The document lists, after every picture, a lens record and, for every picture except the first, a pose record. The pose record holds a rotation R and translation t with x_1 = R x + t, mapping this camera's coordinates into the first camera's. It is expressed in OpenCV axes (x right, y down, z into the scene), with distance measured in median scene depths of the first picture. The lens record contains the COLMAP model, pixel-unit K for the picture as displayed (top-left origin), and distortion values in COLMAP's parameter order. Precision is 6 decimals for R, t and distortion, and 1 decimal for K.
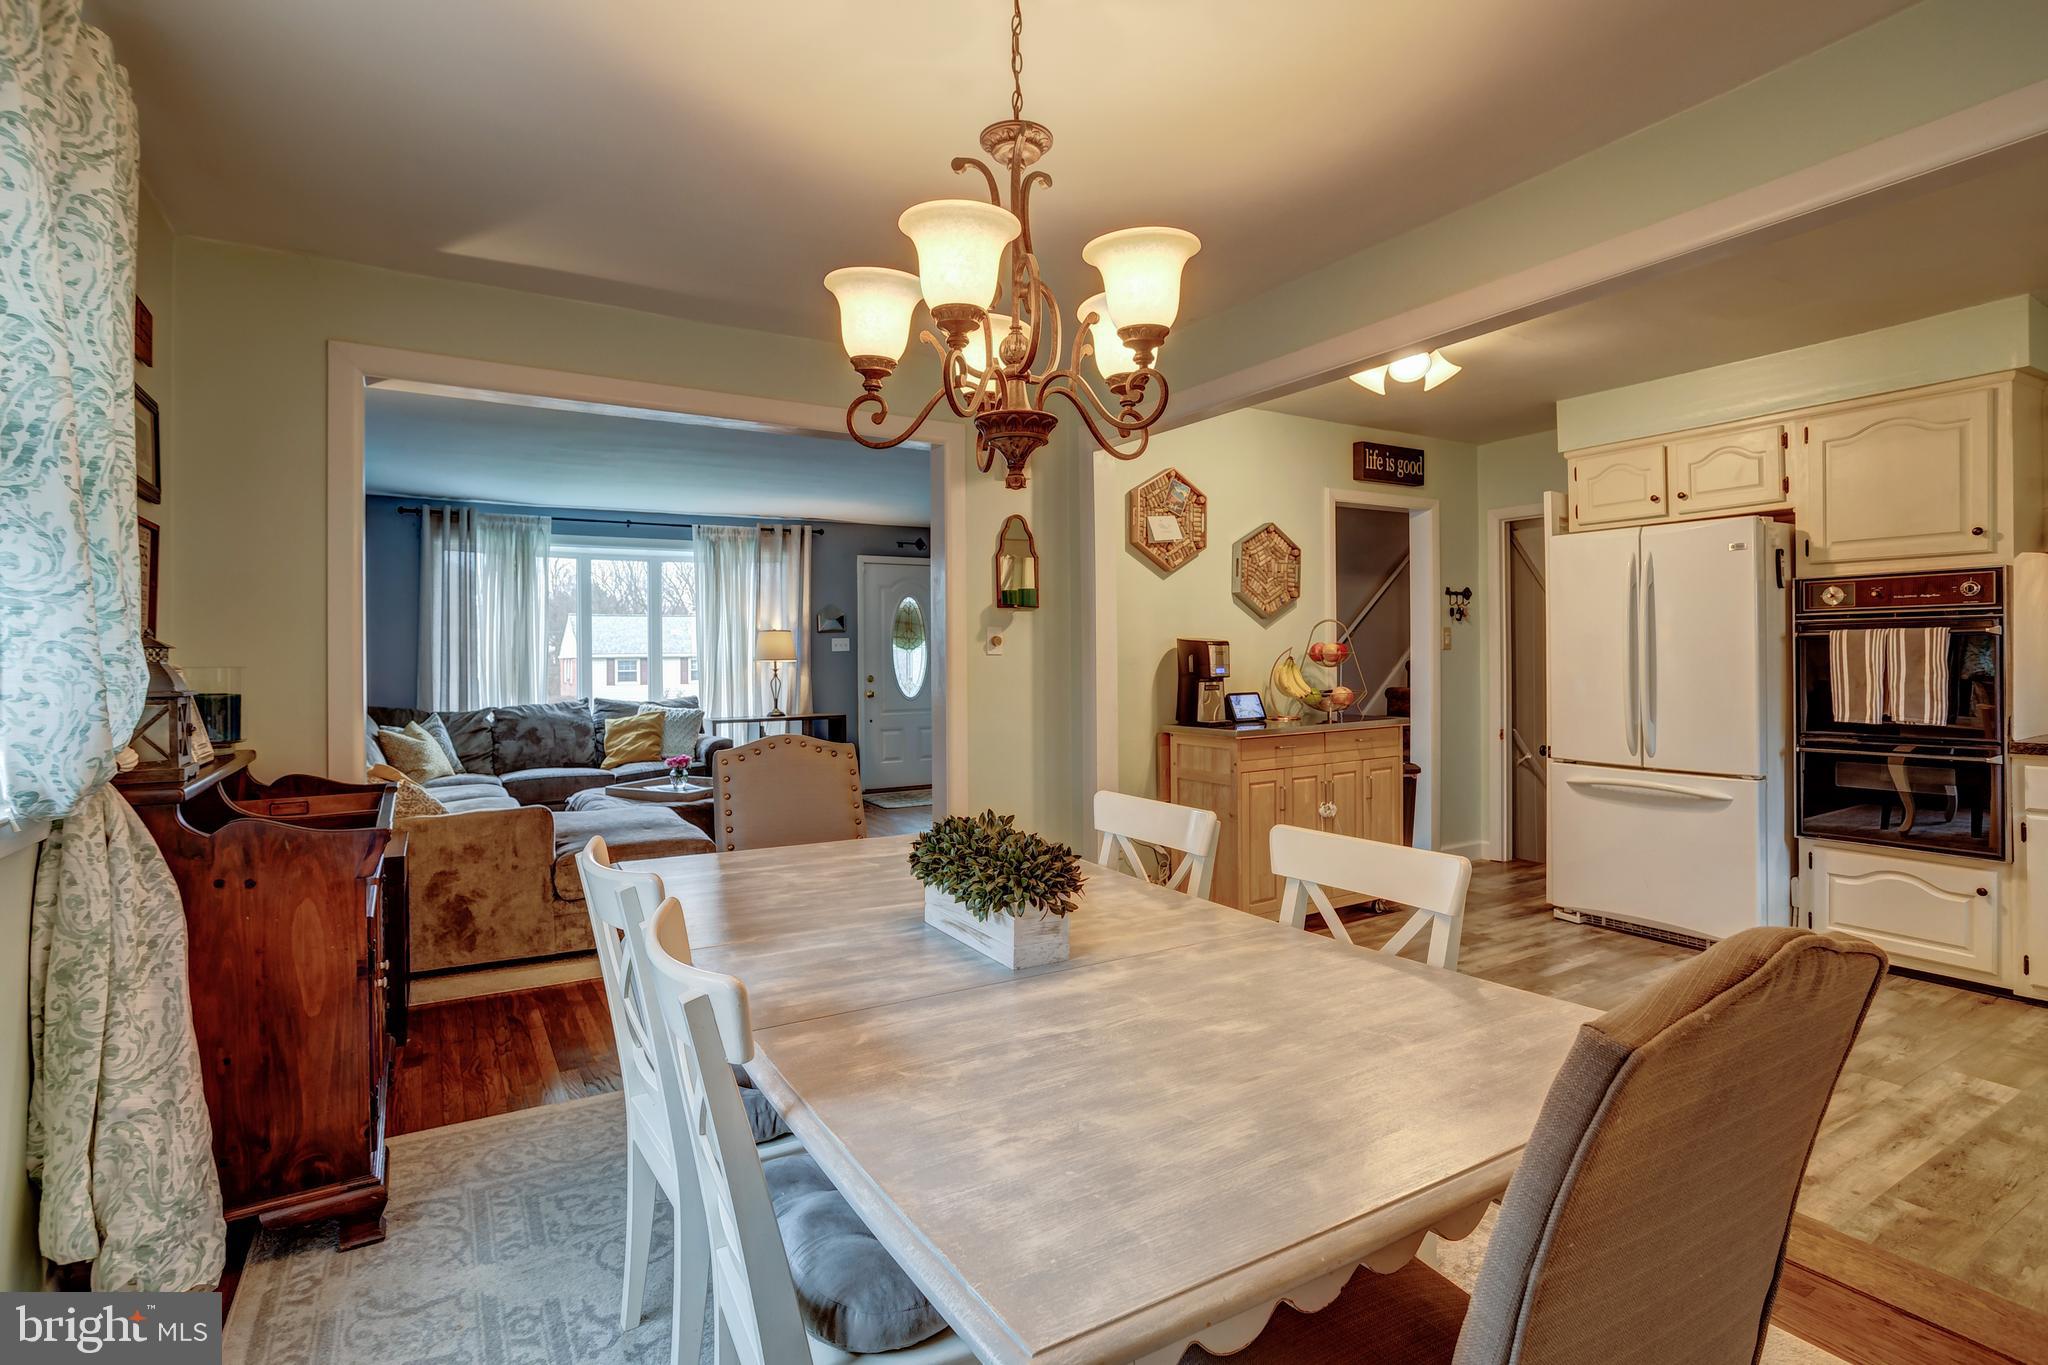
lens RADIAL K [[1002.3, 0, 1017.2], [0, 1002.3, 669.2], [0, 0, 1]] dist [-0.041135, 0.024734]
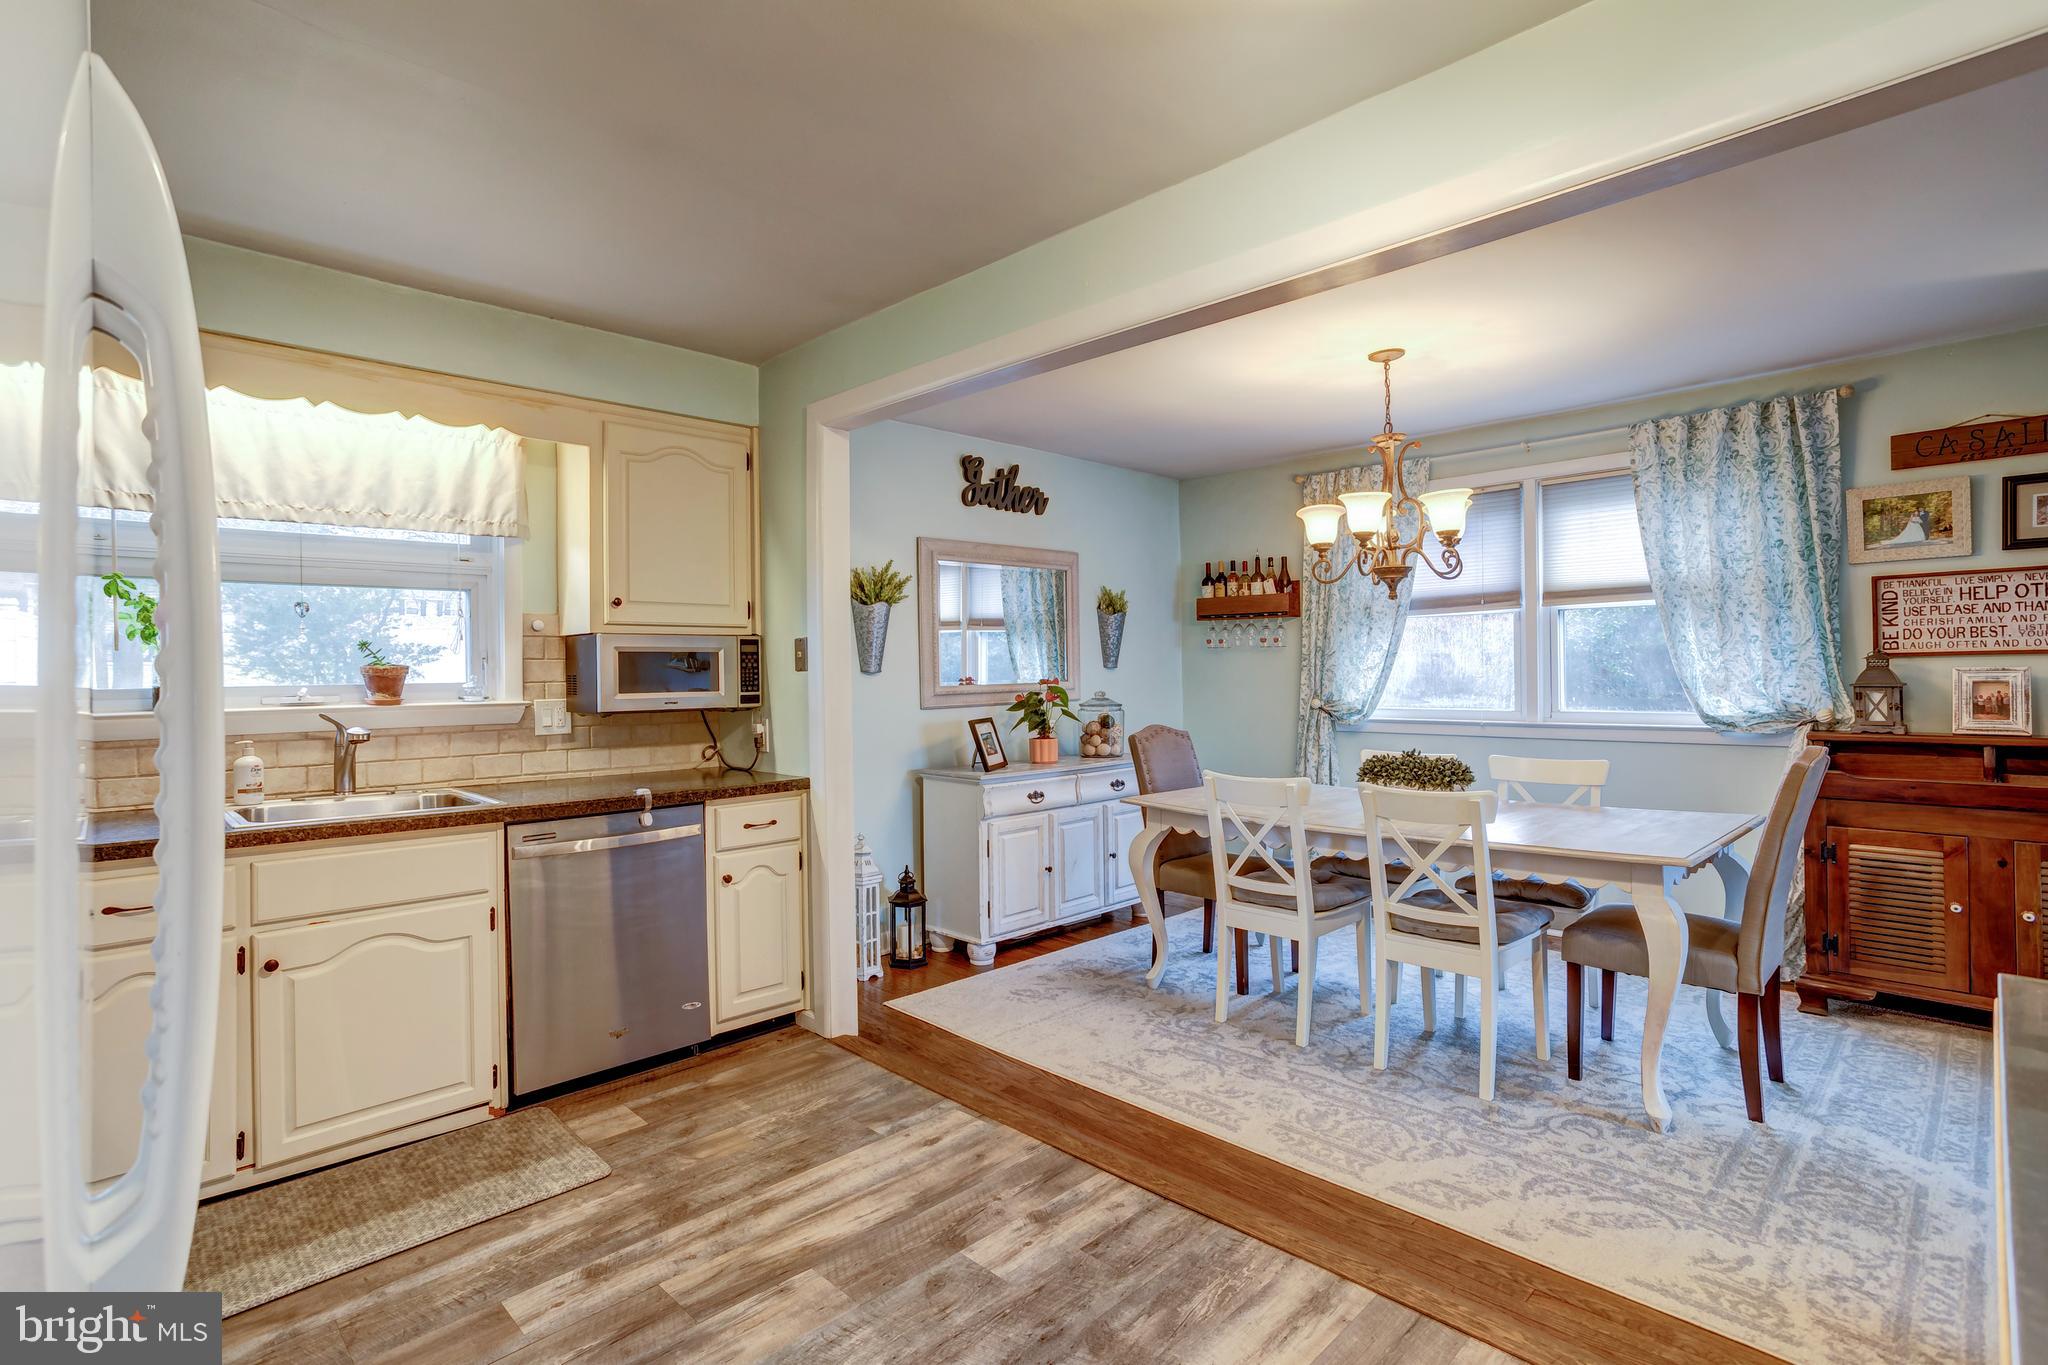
lens RADIAL K [[1002.3, 0, 1006.0], [0, 1002.3, 669.6], [0, 0, 1]] dist [-0.041135, 0.024734]
pose [[-0.974171, 0.023565, -0.224579, 0.504144], [0.019991, 0.999635, 0.018176, -0.030355], [0.224925, 0.013217, -0.974286, 1.121331]]
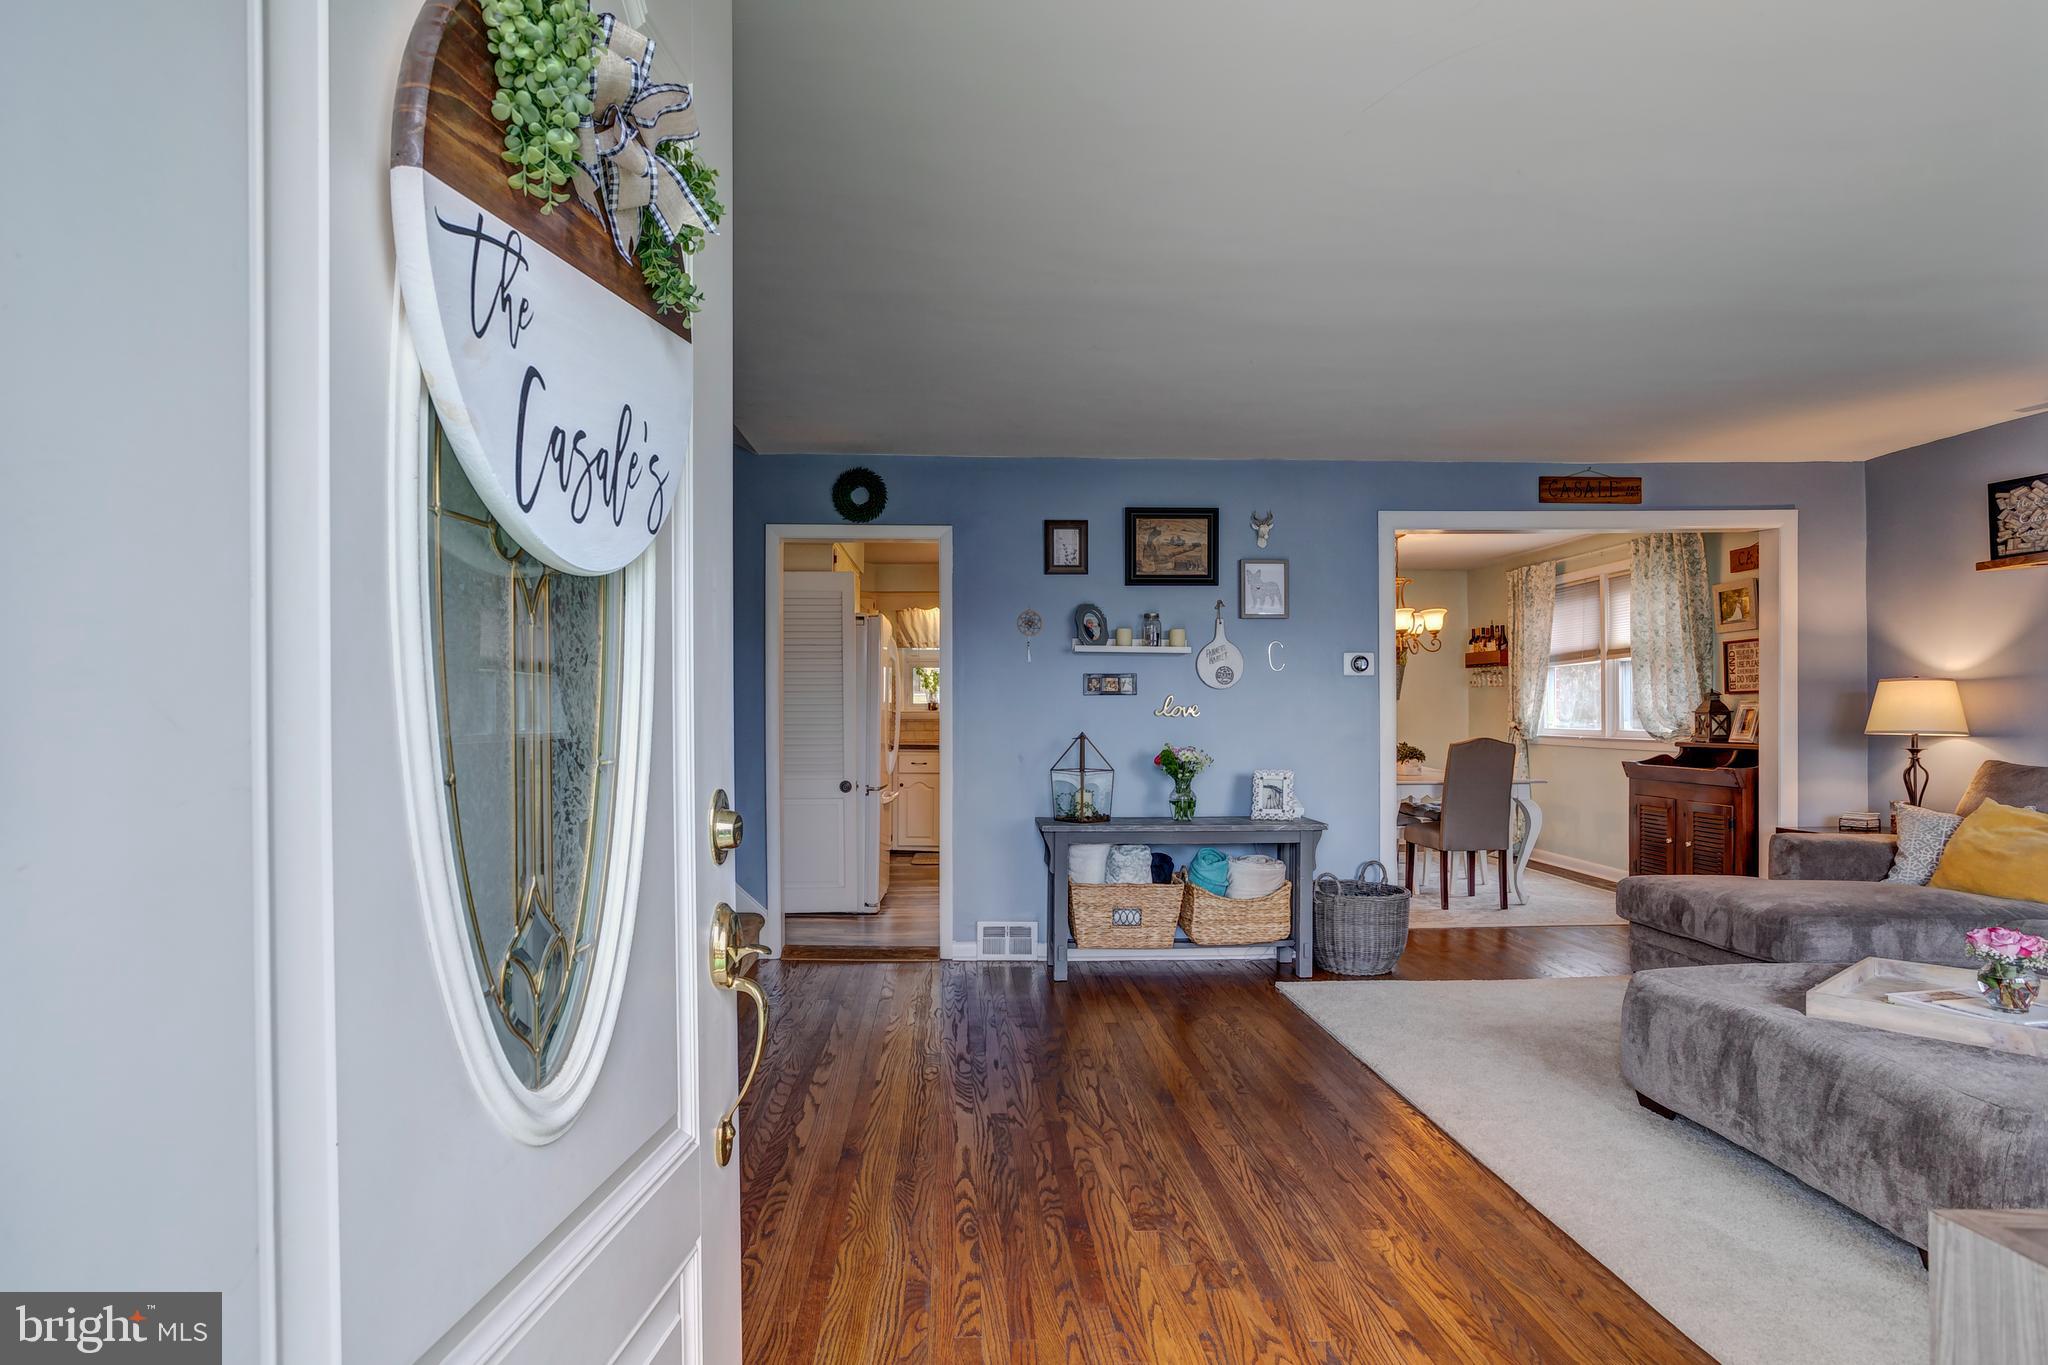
lens RADIAL K [[1071.6, 0, 1002.2], [0, 1071.6, 712.6], [0, 0, 1]] dist [-0.029589, 0.009030]
pose [[-0.871832, 0.011949, 0.489660, -0.280159], [0.018565, 0.999790, 0.008657, -0.015081], [-0.489454, 0.016638, -0.871871, 2.176020]]
